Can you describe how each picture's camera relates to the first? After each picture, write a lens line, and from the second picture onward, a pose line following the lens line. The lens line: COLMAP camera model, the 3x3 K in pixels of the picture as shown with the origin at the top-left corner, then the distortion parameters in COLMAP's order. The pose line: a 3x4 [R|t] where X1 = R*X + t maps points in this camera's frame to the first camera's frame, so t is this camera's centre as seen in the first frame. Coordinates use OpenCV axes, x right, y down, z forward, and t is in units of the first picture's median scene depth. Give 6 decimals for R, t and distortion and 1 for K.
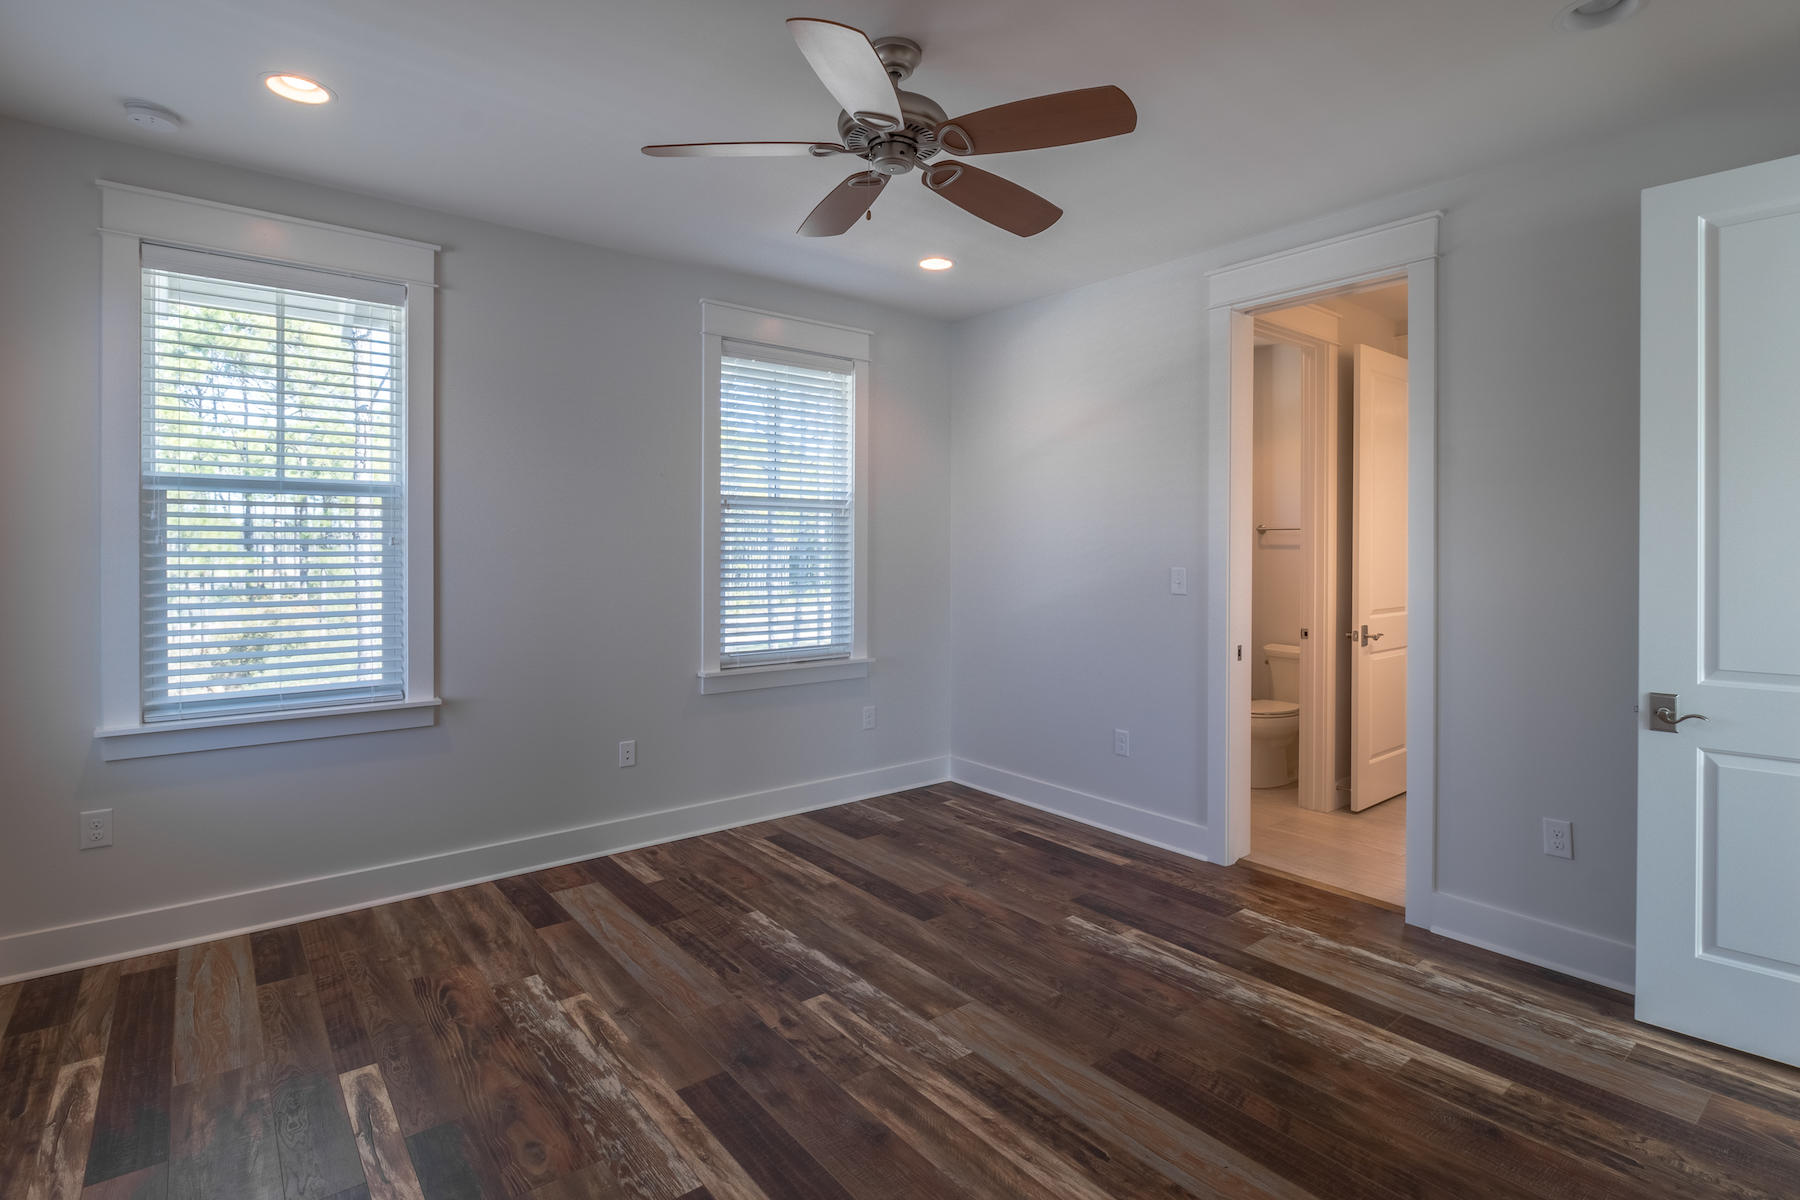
lens RADIAL K [[882.8, 0, 913.9], [0, 882.8, 555.3], [0, 0, 1]] dist [-0.002030, -0.001547]
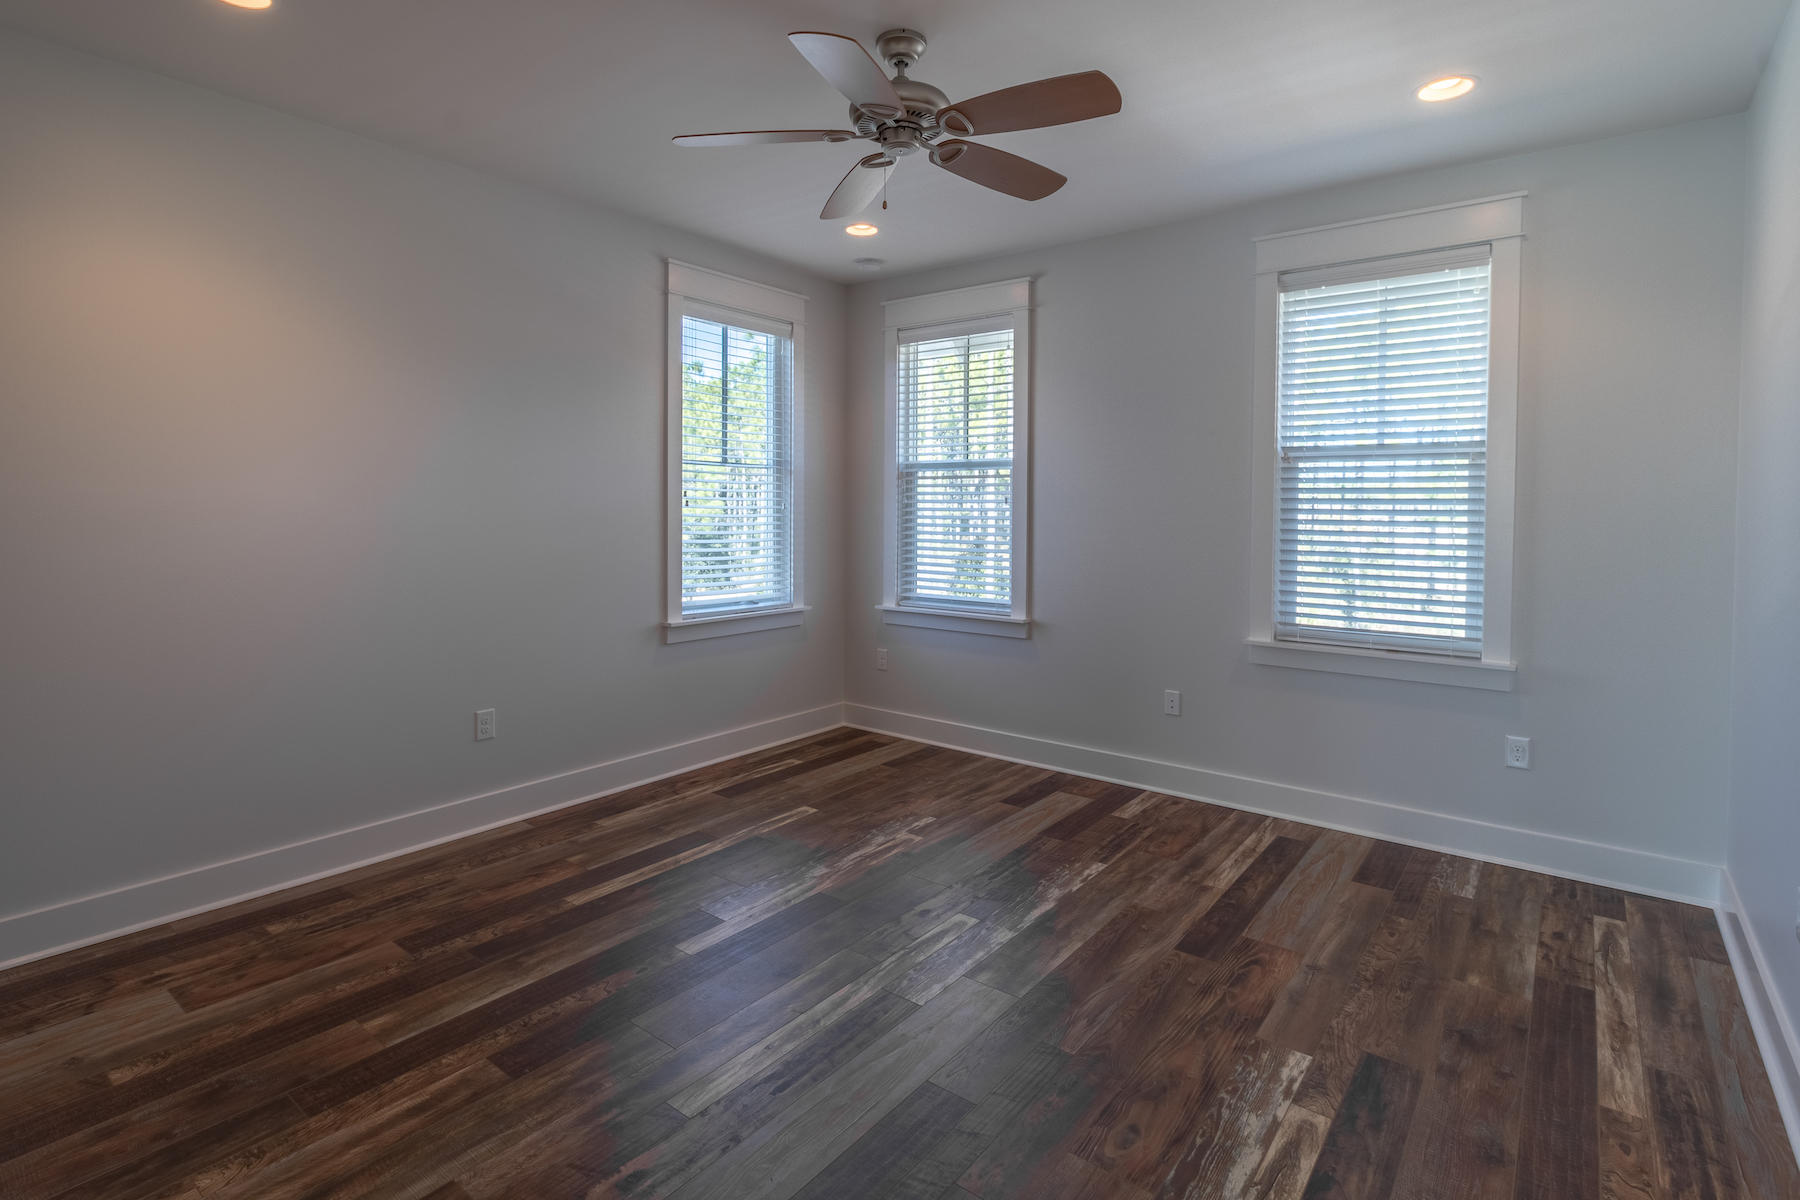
lens RADIAL K [[880.8, 0, 900.0], [0, 880.8, 525.9], [0, 0, 1]] dist [0.000054, -0.001046]
pose [[0.225037, 0.021460, -0.974114, 0.733136], [-0.012157, 0.999741, 0.019216, -0.001011], [0.974274, 0.007518, 0.225240, 0.533872]]
